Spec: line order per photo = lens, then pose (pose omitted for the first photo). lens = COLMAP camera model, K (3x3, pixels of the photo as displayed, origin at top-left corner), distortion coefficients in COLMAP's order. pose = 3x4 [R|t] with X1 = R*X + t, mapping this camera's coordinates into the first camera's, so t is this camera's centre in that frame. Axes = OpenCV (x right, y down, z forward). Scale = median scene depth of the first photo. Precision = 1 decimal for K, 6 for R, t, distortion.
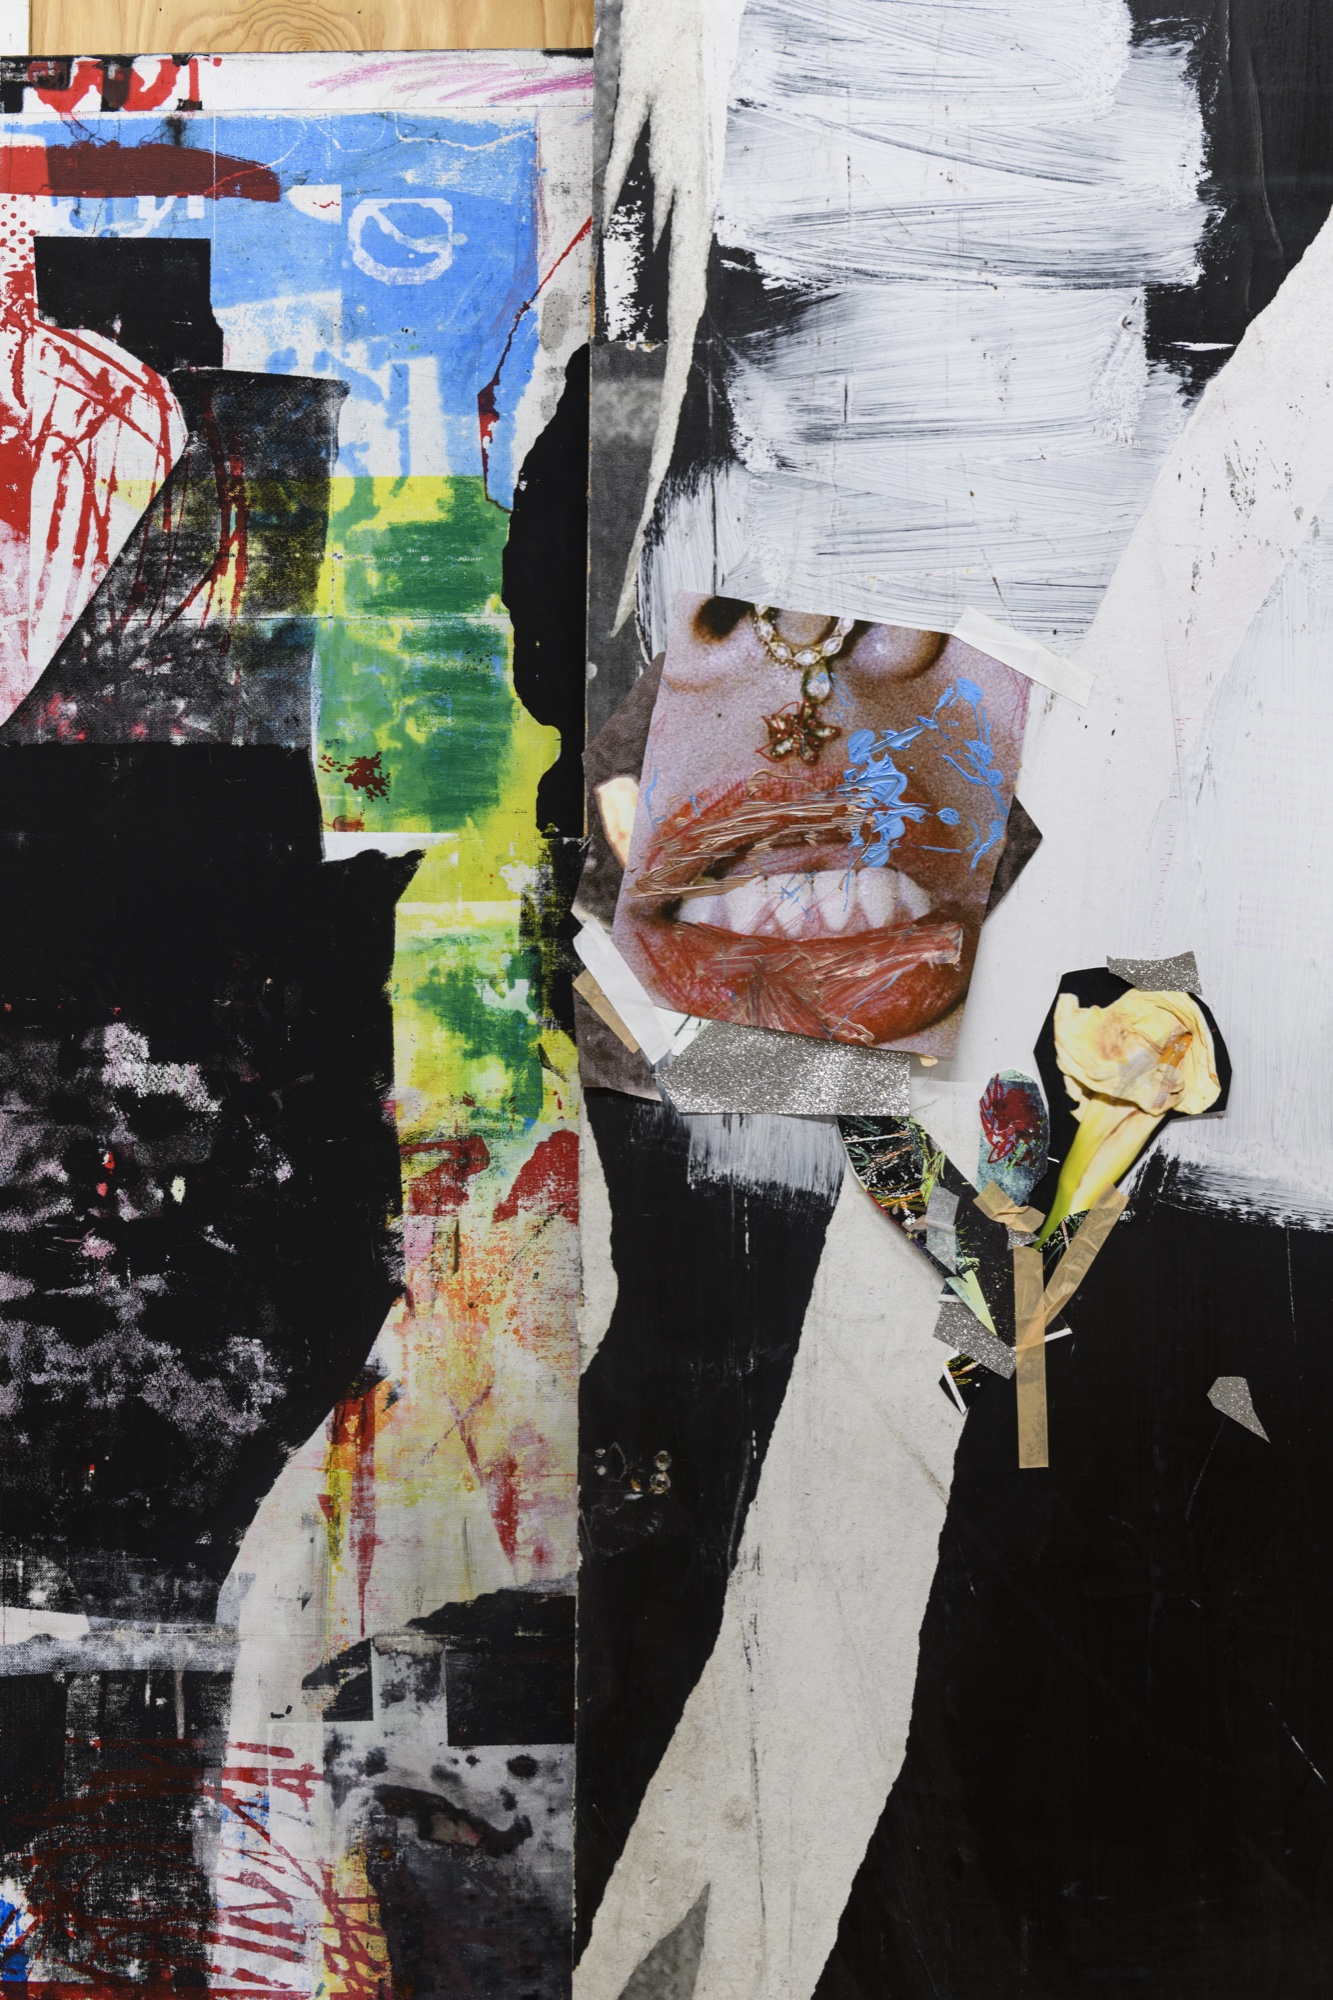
lens RADIAL K [[2758.3, 0, 667.9], [0, 2758.3, 997.5], [0, 0, 1]] dist [0.001170, 0.000000]
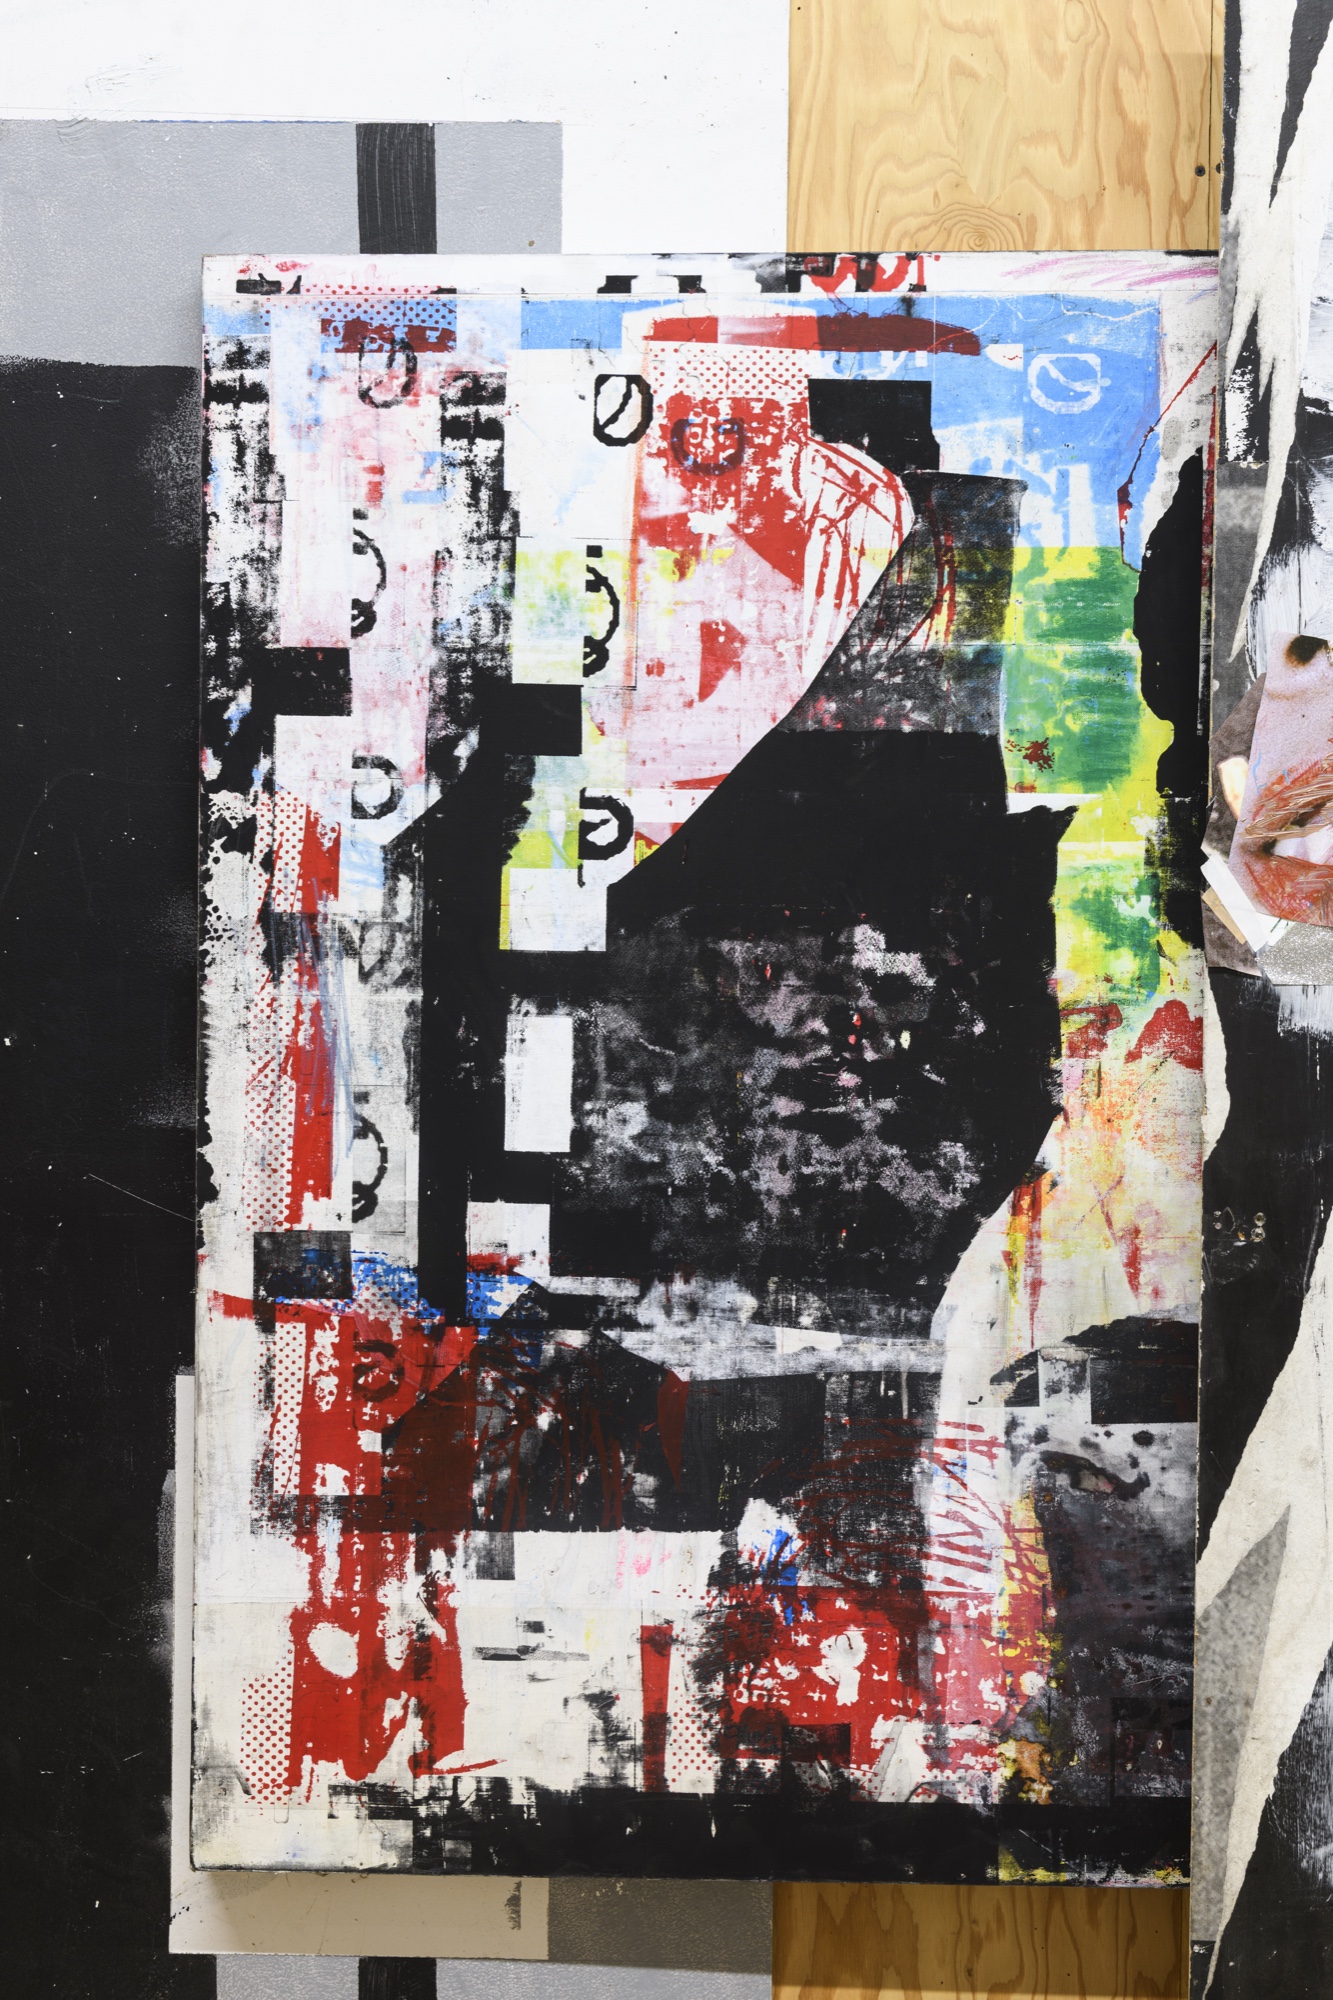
lens RADIAL K [[3147.5, 0, 664.0], [0, 3147.5, 999.0], [0, 0, 1]] dist [0.025825, 0.000000]
pose [[0.999968, 0.005445, -0.005862, -0.295122], [-0.005390, 0.999941, 0.009380, 0.033494], [0.005913, -0.009348, 0.999939, -0.653411]]
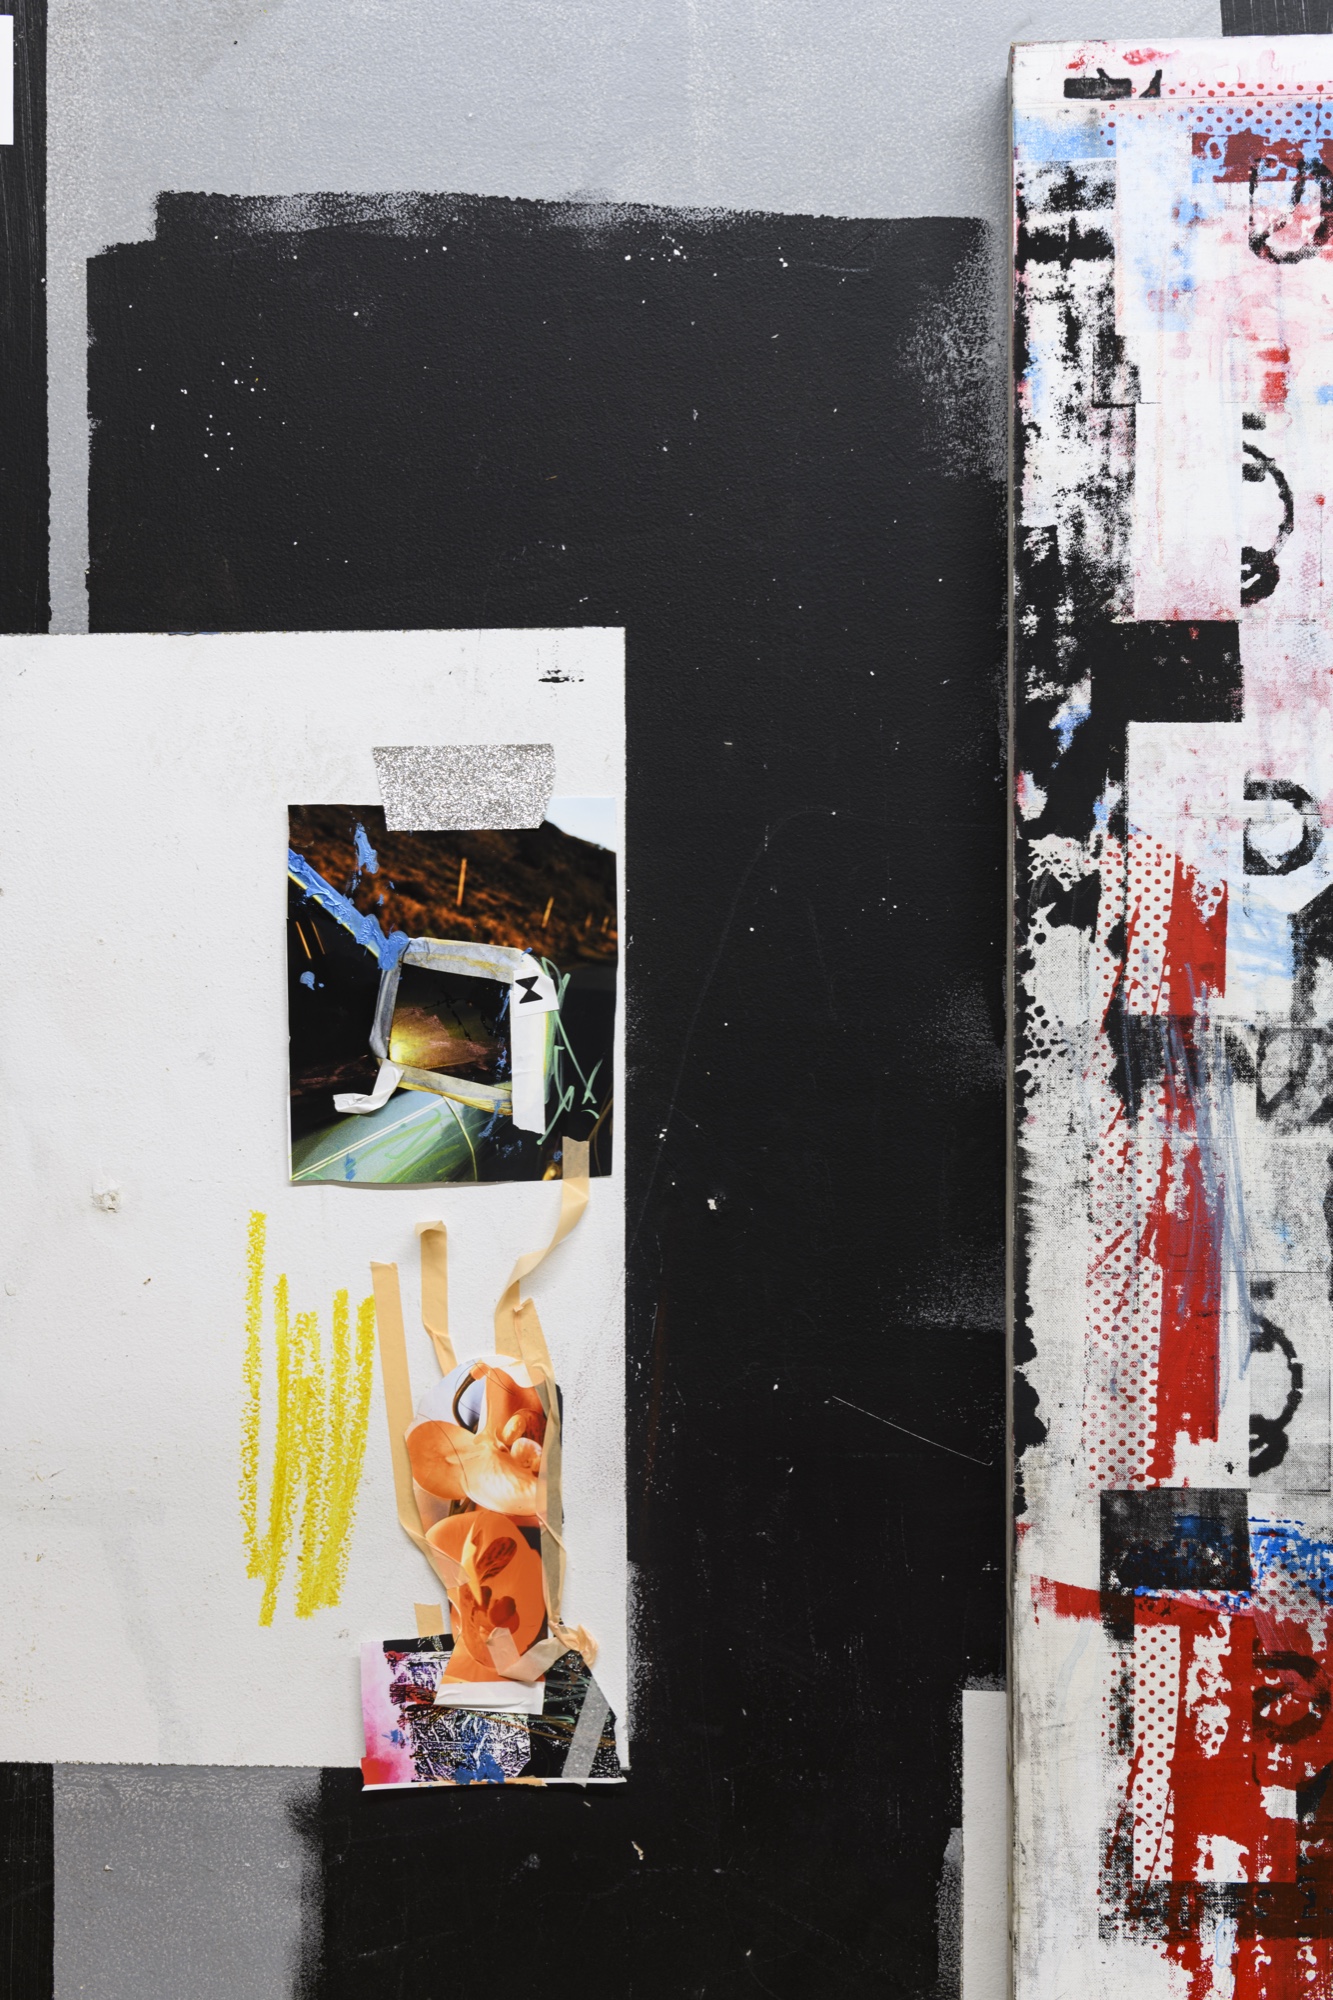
lens RADIAL K [[2758.3, 0, 667.7], [0, 2758.3, 1000.6], [0, 0, 1]] dist [0.001170, 0.000000]
pose [[0.999230, -0.003635, -0.039070, -0.634783], [0.003765, 0.999988, 0.003269, -0.004342], [0.039058, -0.003414, 0.999231, 0.020582]]
